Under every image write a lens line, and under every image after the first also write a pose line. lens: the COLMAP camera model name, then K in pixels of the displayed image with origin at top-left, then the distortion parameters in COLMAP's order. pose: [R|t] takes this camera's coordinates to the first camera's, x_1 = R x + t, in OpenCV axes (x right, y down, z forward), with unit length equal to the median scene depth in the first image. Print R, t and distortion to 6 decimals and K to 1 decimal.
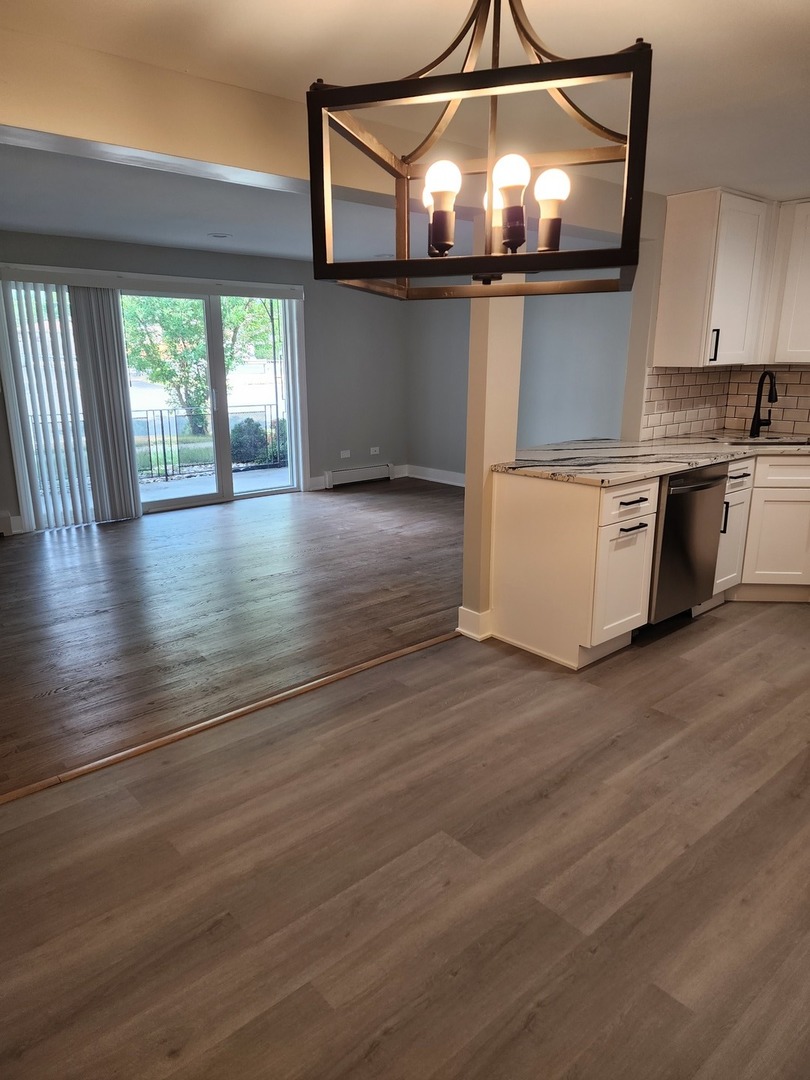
lens RADIAL K [[714.0, 0, 419.3], [0, 714.0, 541.4], [0, 0, 1]] dist [0.096638, -0.084574]
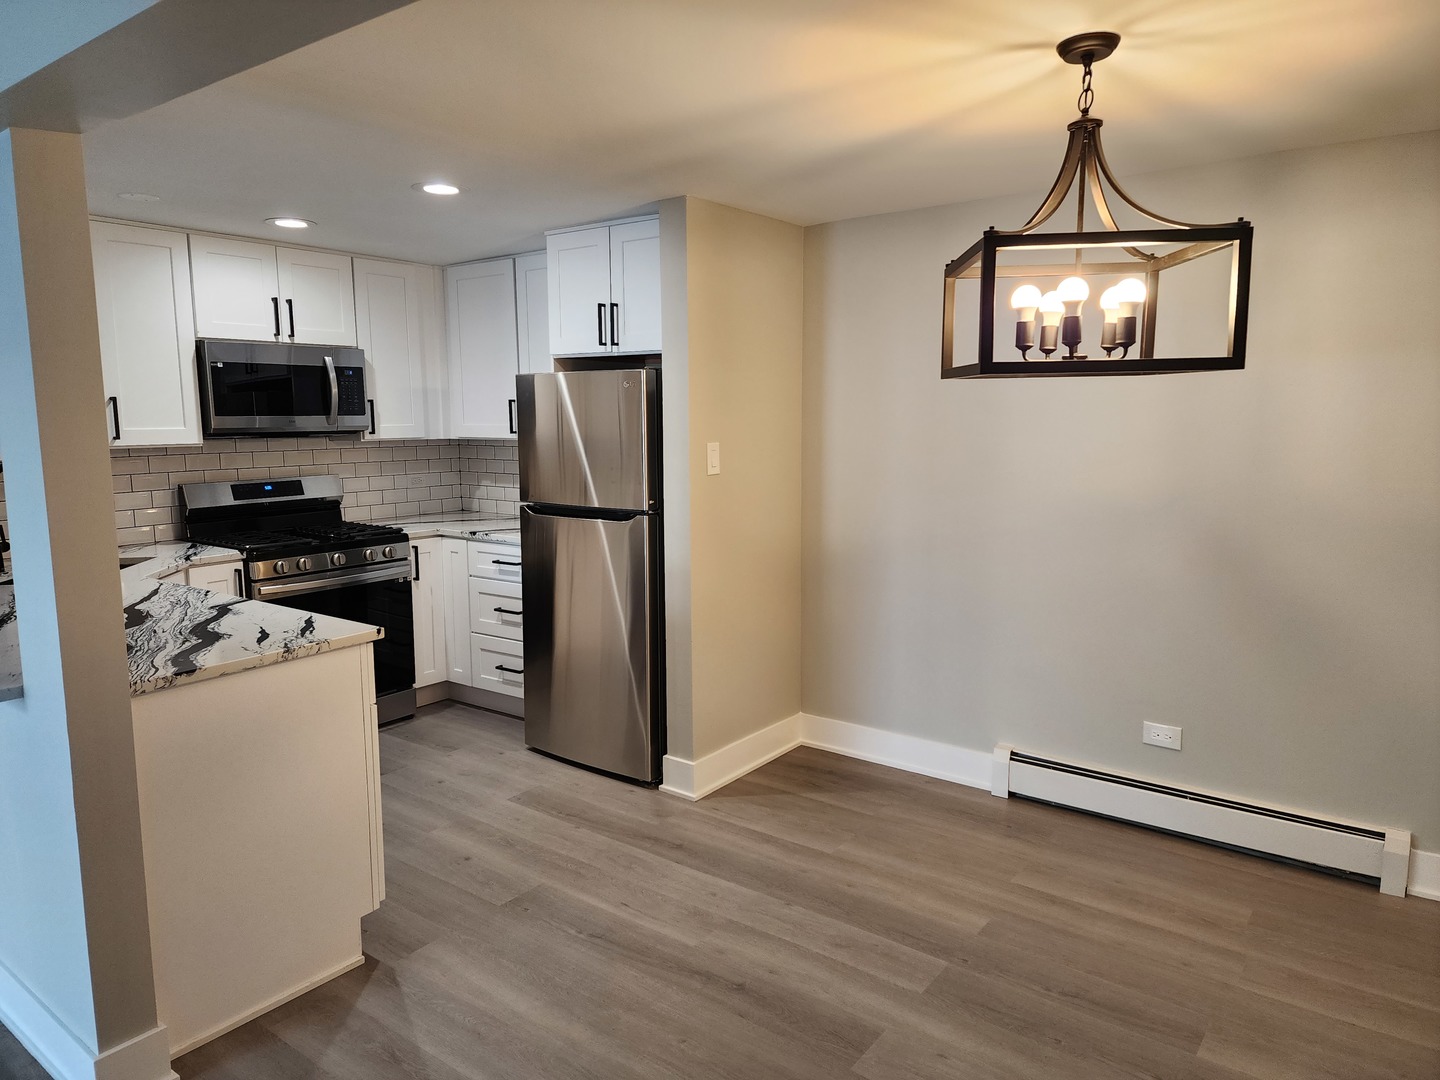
lens RADIAL K [[952.0, 0, 720.0], [0, 952.0, 540.0], [0, 0, 1]] dist [0.096638, -0.084574]
pose [[-0.192171, -0.126397, 0.973188, -0.840234], [0.251924, 0.952085, 0.173402, -0.313237], [-0.948475, 0.278492, -0.151121, 1.142563]]
